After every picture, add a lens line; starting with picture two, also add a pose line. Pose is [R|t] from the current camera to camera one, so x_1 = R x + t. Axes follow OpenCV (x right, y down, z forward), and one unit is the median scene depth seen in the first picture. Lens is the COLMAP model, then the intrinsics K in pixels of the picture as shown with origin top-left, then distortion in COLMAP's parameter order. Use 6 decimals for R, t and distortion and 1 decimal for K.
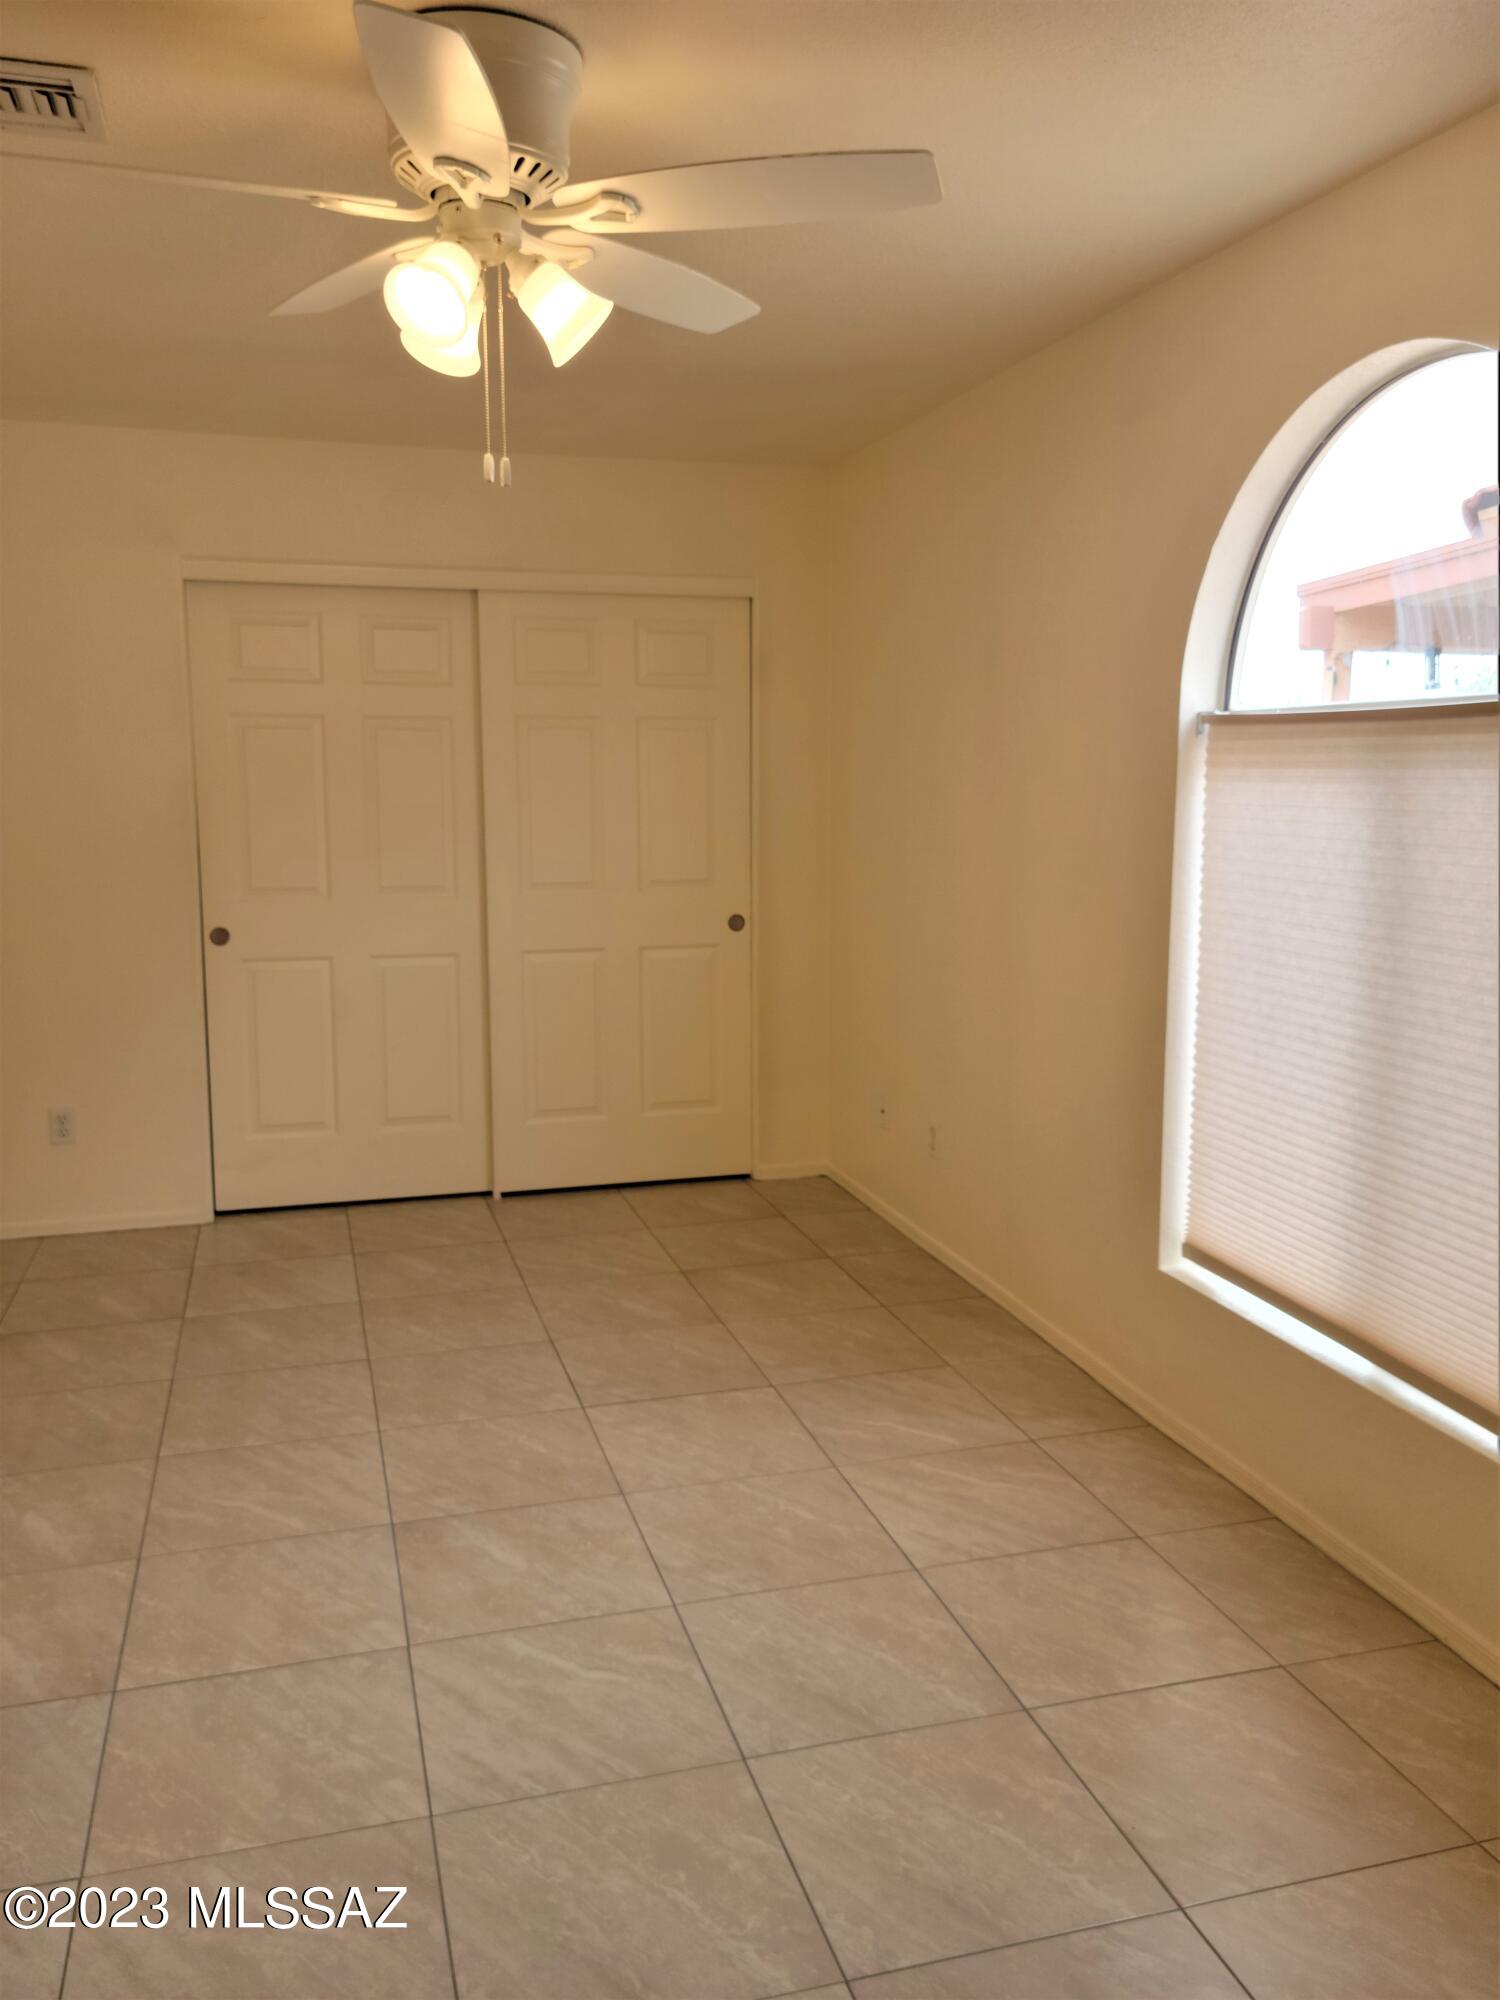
lens RADIAL K [[1599.3, 0, 741.6], [0, 1599.3, 1012.1], [0, 0, 1]] dist [0.088498, -0.103017]
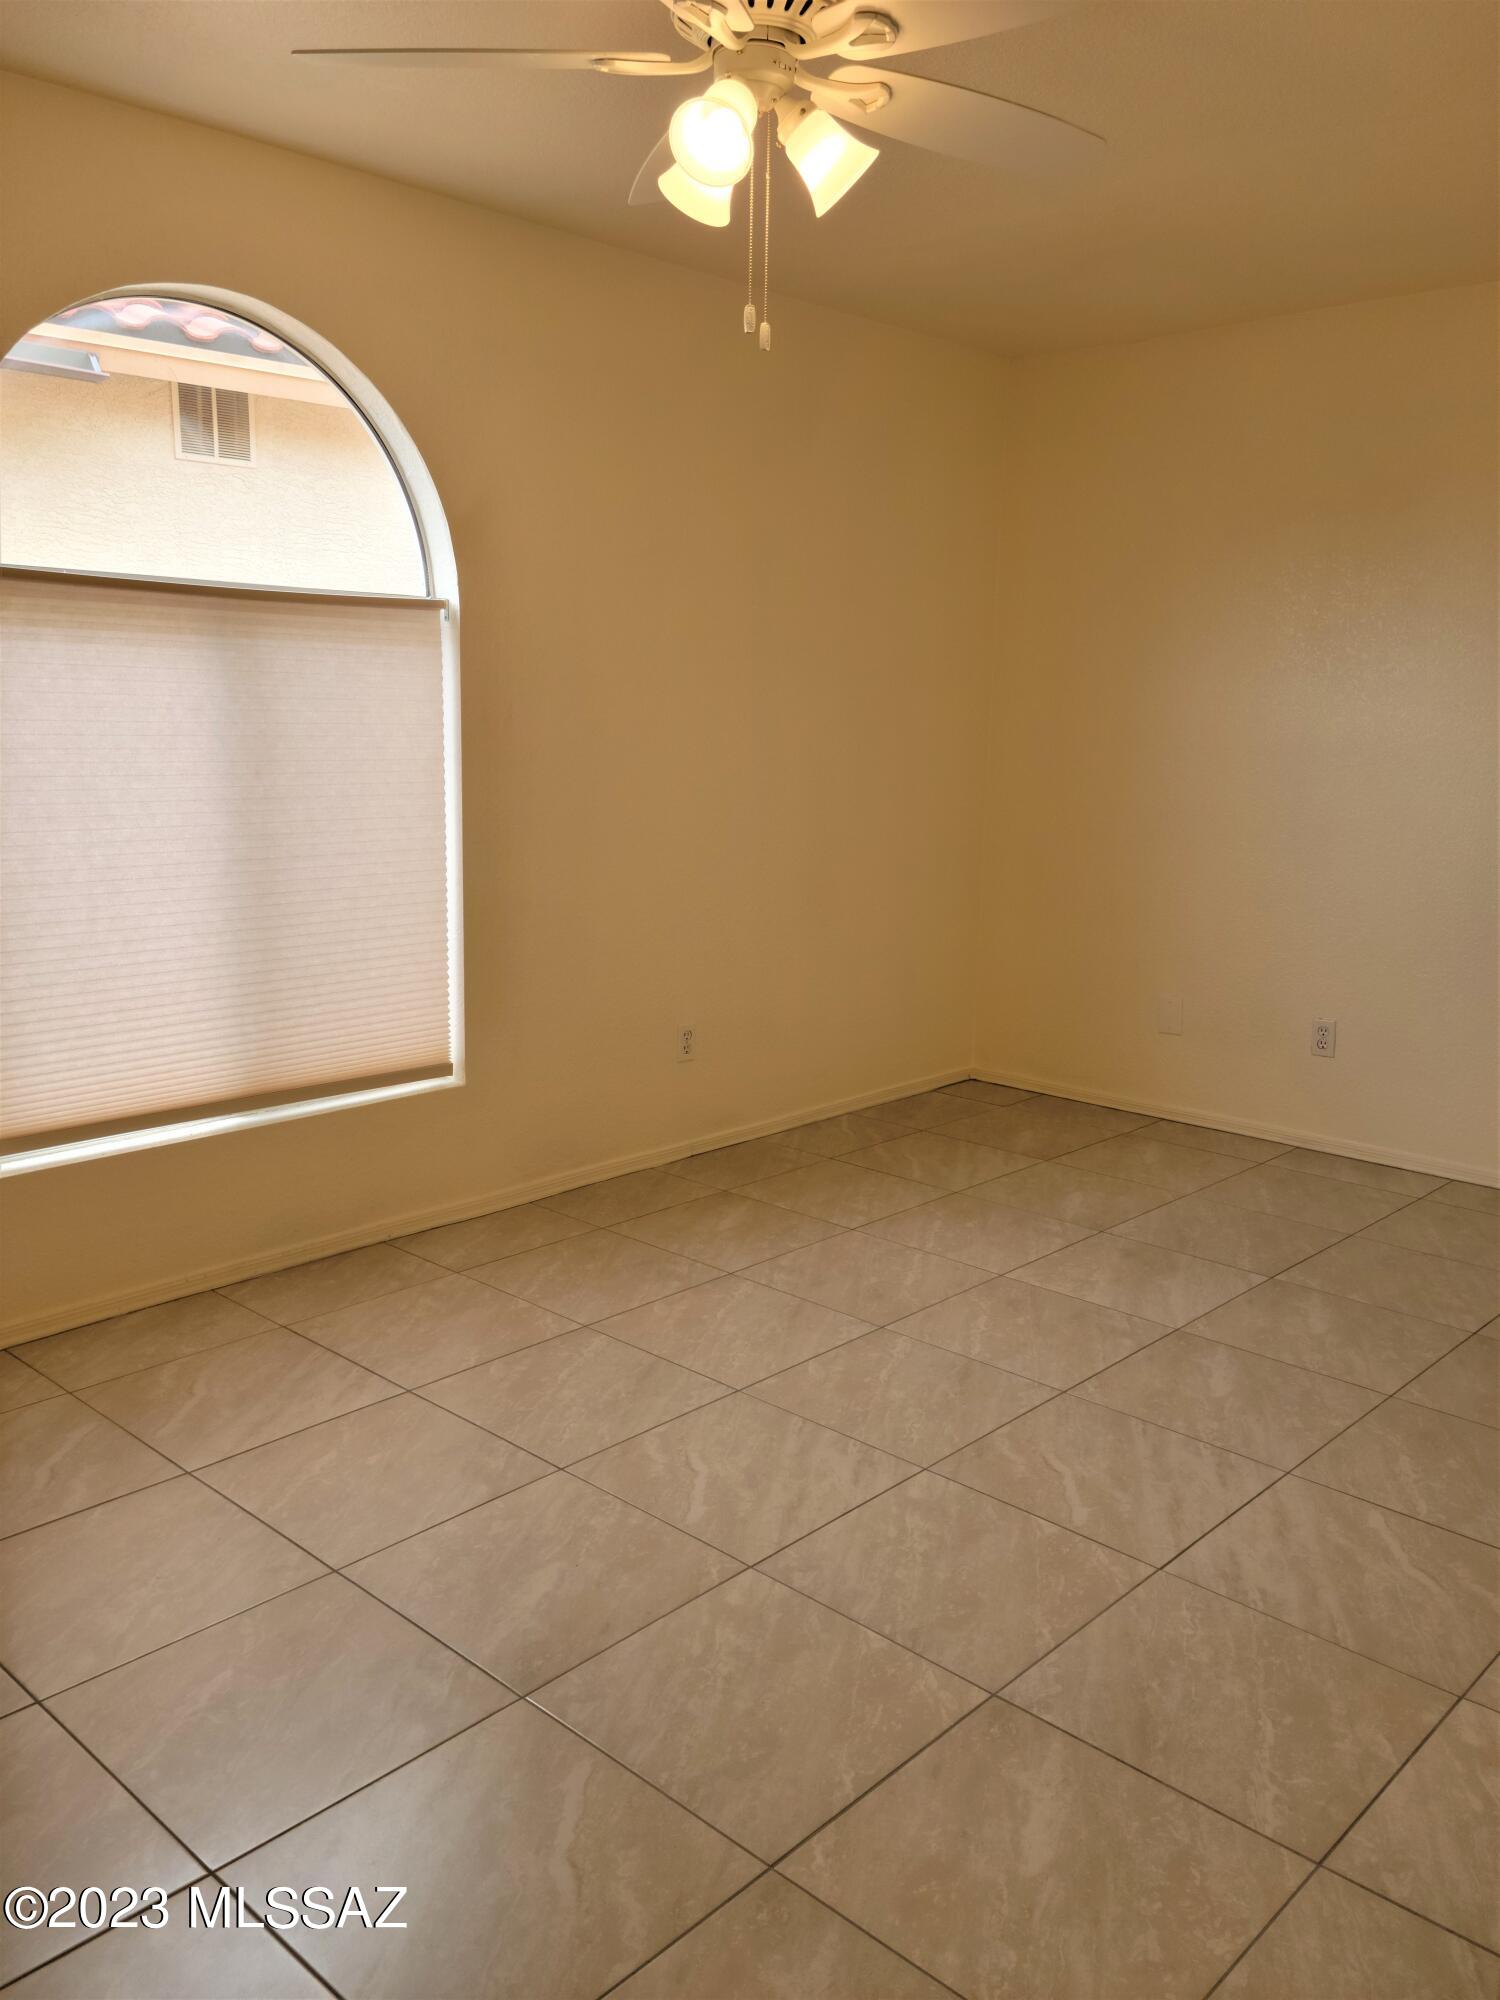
lens RADIAL K [[1599.3, 0, 749.2], [0, 1599.3, 1004.8], [0, 0, 1]] dist [0.088498, -0.103017]
pose [[-0.520576, -0.165947, 0.837533, -0.921019], [0.113698, 0.958721, 0.260629, -0.161771], [-0.846211, 0.230903, -0.480219, 1.355687]]
